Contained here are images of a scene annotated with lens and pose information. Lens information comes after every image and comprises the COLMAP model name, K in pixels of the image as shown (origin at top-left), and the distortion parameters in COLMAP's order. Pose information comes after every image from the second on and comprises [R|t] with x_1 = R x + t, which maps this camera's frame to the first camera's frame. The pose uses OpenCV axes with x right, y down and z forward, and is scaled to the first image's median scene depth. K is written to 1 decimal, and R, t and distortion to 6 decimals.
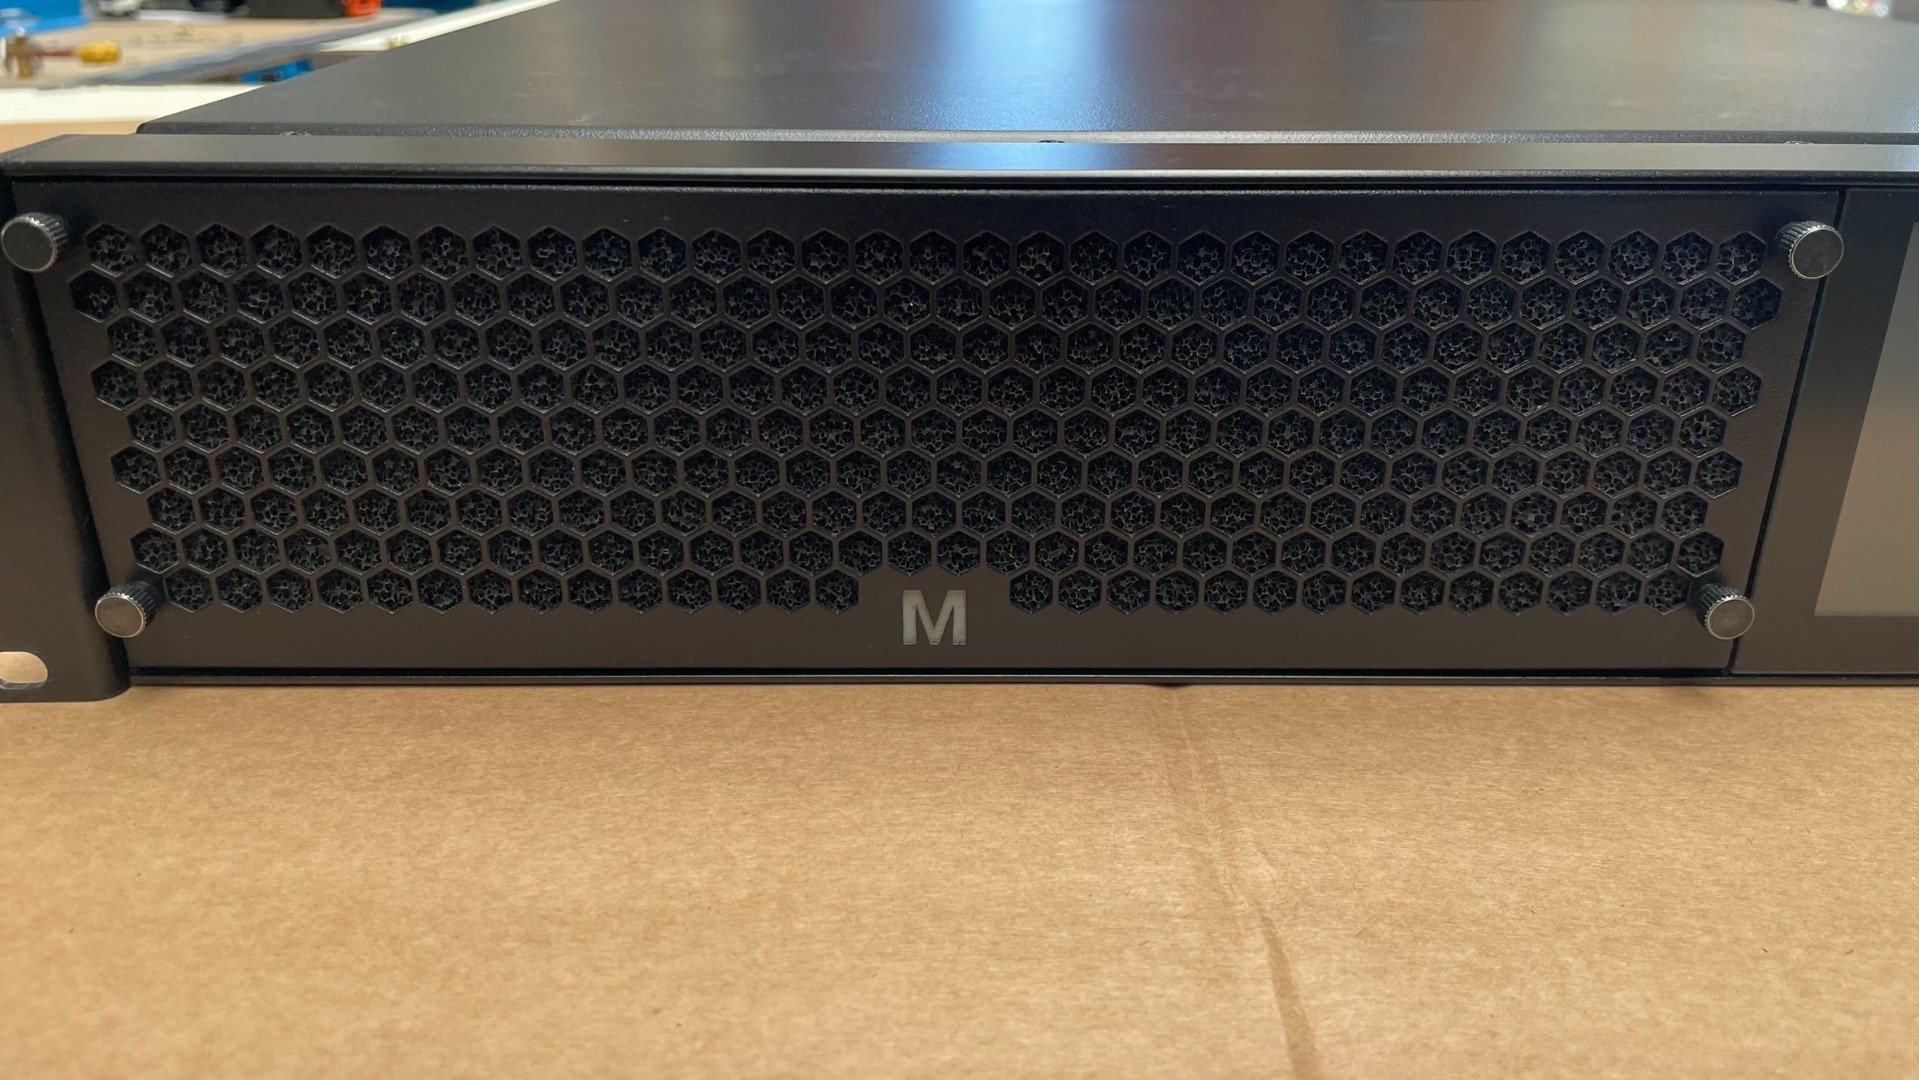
lens RADIAL K [[1496.0, 0, 952.0], [0, 1496.0, 534.7], [0, 0, 1]] dist [-0.003033, -0.044166]
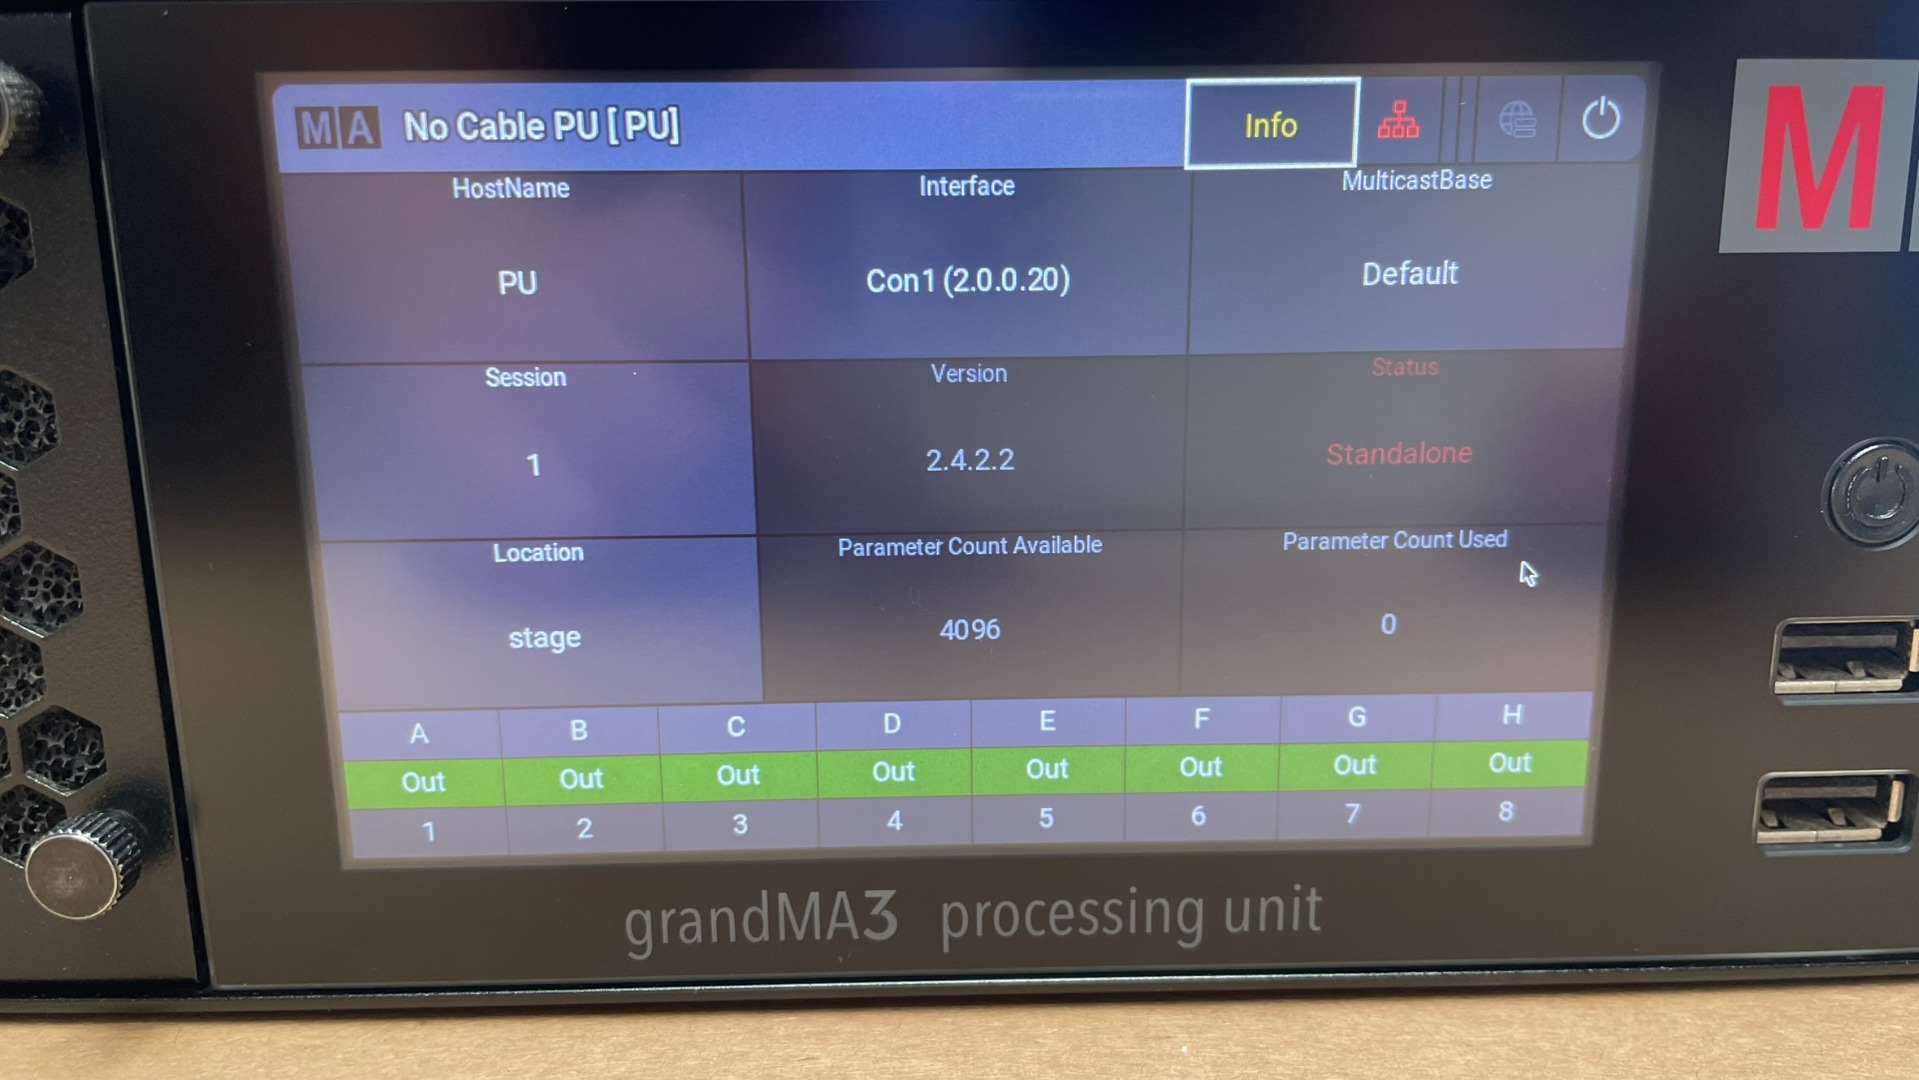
lens RADIAL K [[1496.0, 0, 950.0], [0, 1496.0, 522.8], [0, 0, 1]] dist [-0.003033, -0.044166]
pose [[0.999756, -0.021252, 0.006056, 0.841850], [0.022015, 0.981628, -0.189532, 0.041545], [-0.001917, 0.189619, 0.981856, 0.501988]]
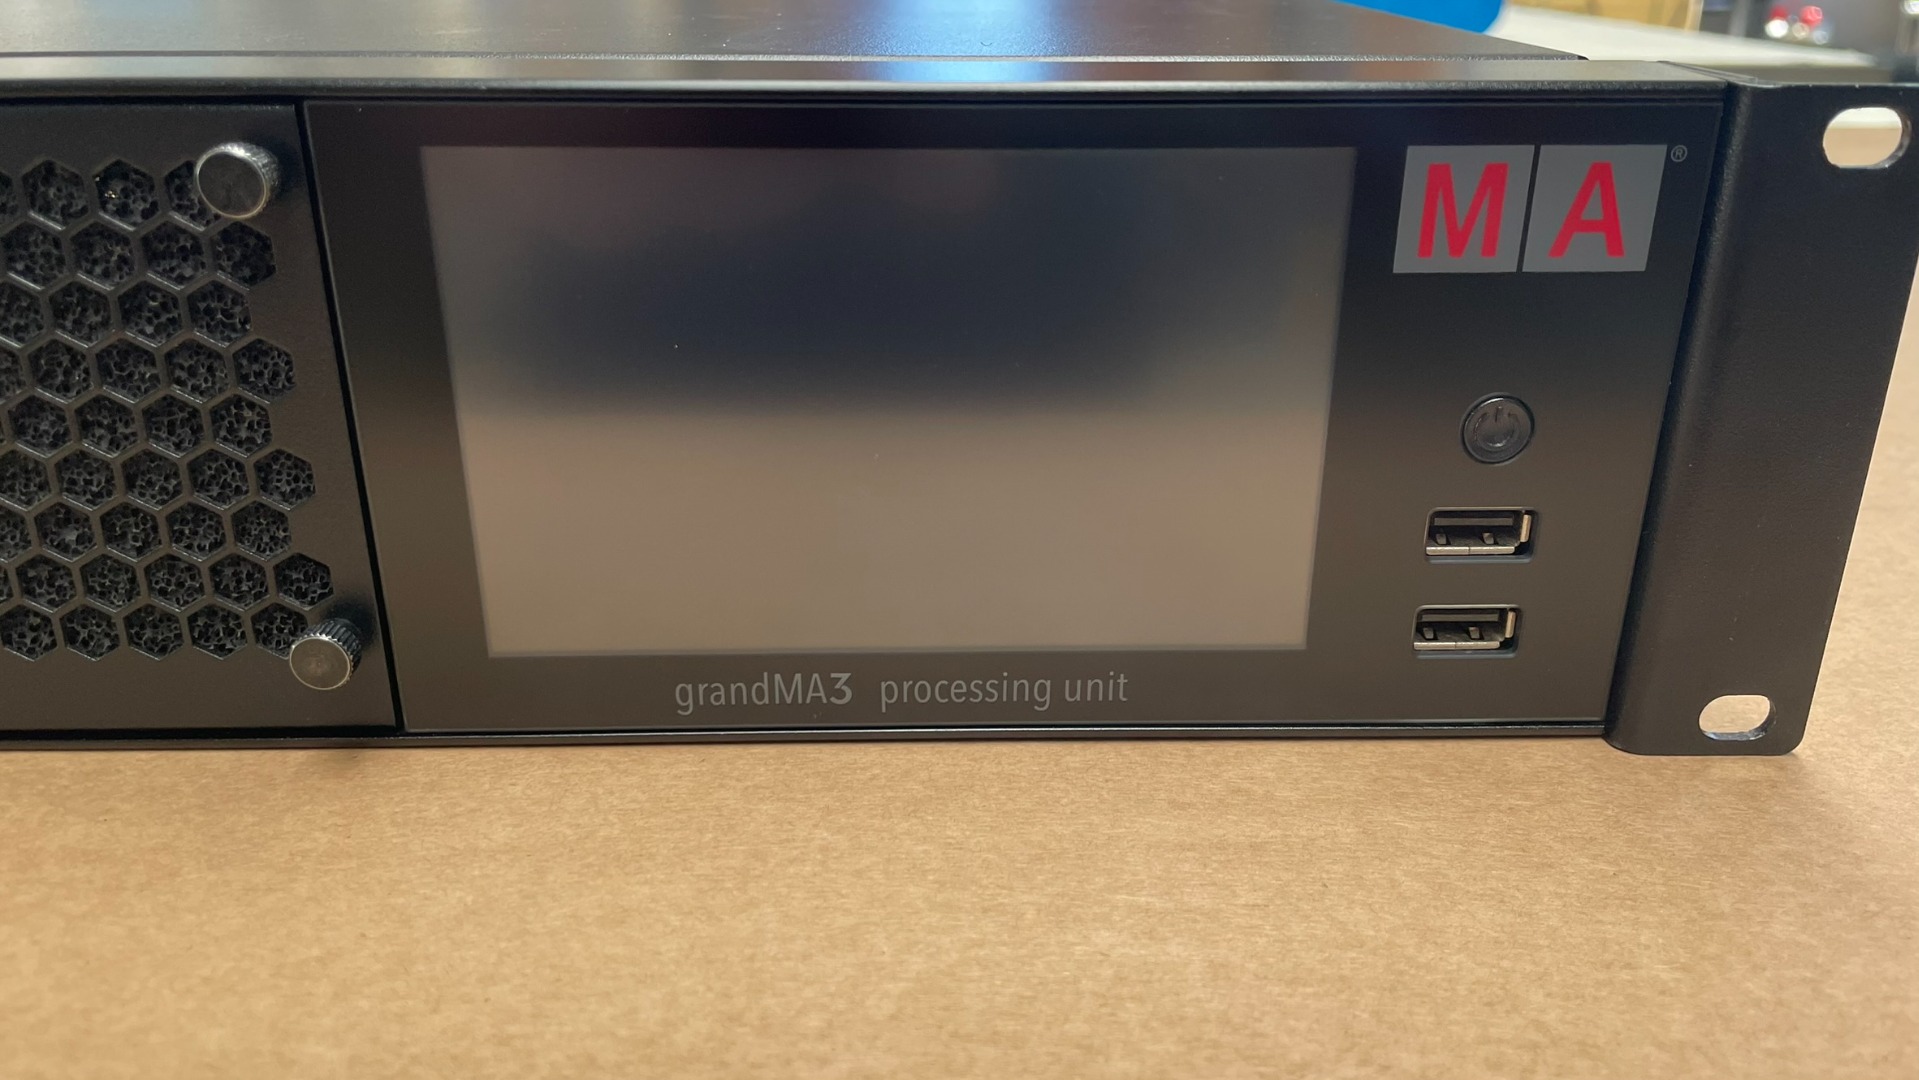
lens RADIAL K [[1496.0, 0, 972.4], [0, 1496.0, 551.0], [0, 0, 1]] dist [-0.003033, -0.044166]
pose [[0.999841, -0.011352, 0.013768, 0.880264], [0.011464, 0.999901, -0.008105, 0.008207], [-0.013674, 0.008262, 0.999872, 0.219260]]
